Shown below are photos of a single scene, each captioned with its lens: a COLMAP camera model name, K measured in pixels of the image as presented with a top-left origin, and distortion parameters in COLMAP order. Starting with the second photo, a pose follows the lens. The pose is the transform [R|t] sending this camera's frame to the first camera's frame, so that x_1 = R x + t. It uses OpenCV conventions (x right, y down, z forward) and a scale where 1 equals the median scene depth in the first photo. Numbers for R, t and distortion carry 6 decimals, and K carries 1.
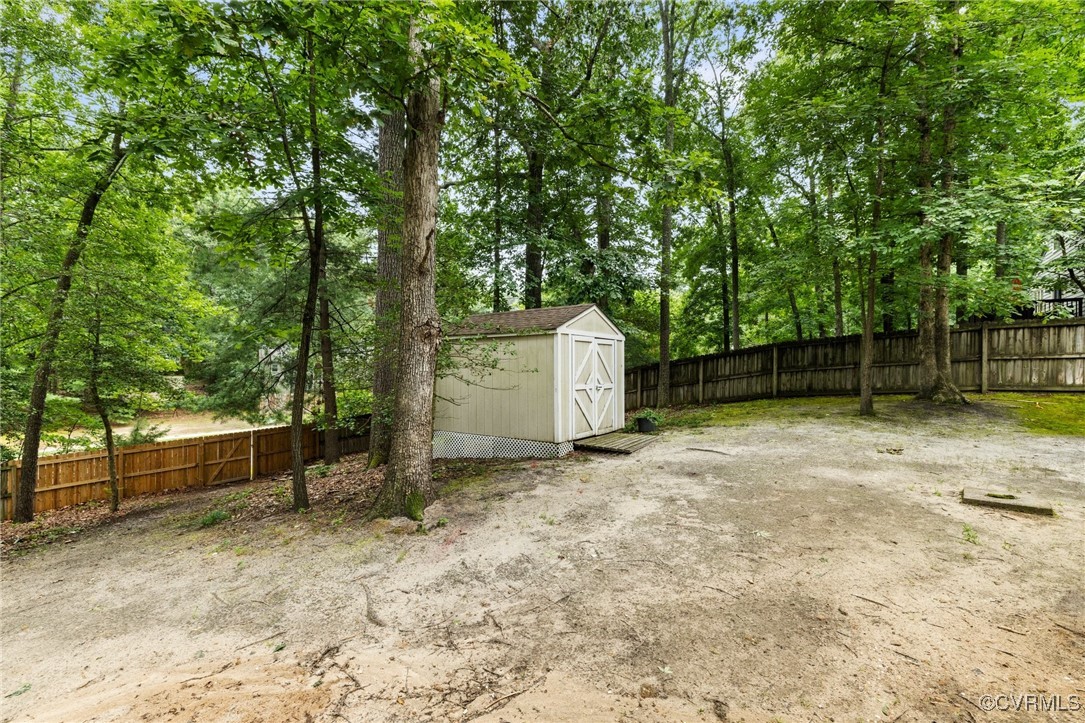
lens RADIAL K [[469.8, 0, 548.8], [0, 469.8, 363.0], [0, 0, 1]] dist [-0.002882, 0.000505]
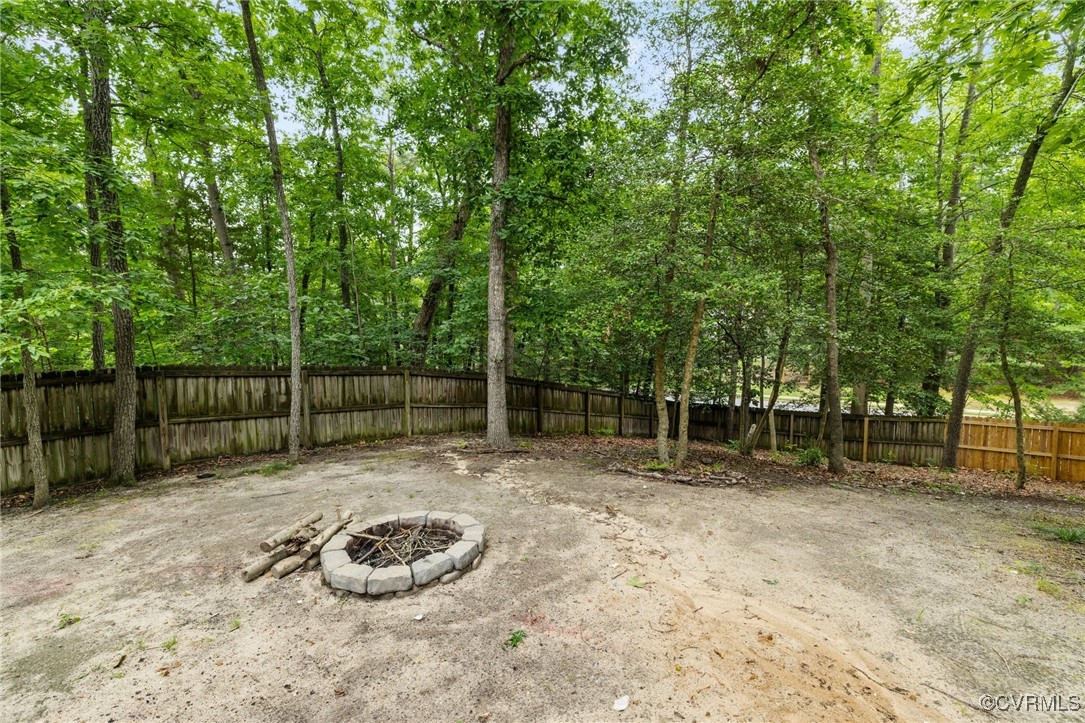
lens RADIAL K [[469.8, 0, 538.8], [0, 469.8, 361.2], [0, 0, 1]] dist [-0.002882, 0.000505]
pose [[-0.082109, 0.063731, -0.994584, 0.041635], [0.007295, 0.997965, 0.063345, 0.001467], [0.996597, -0.002054, -0.082406, 0.113825]]
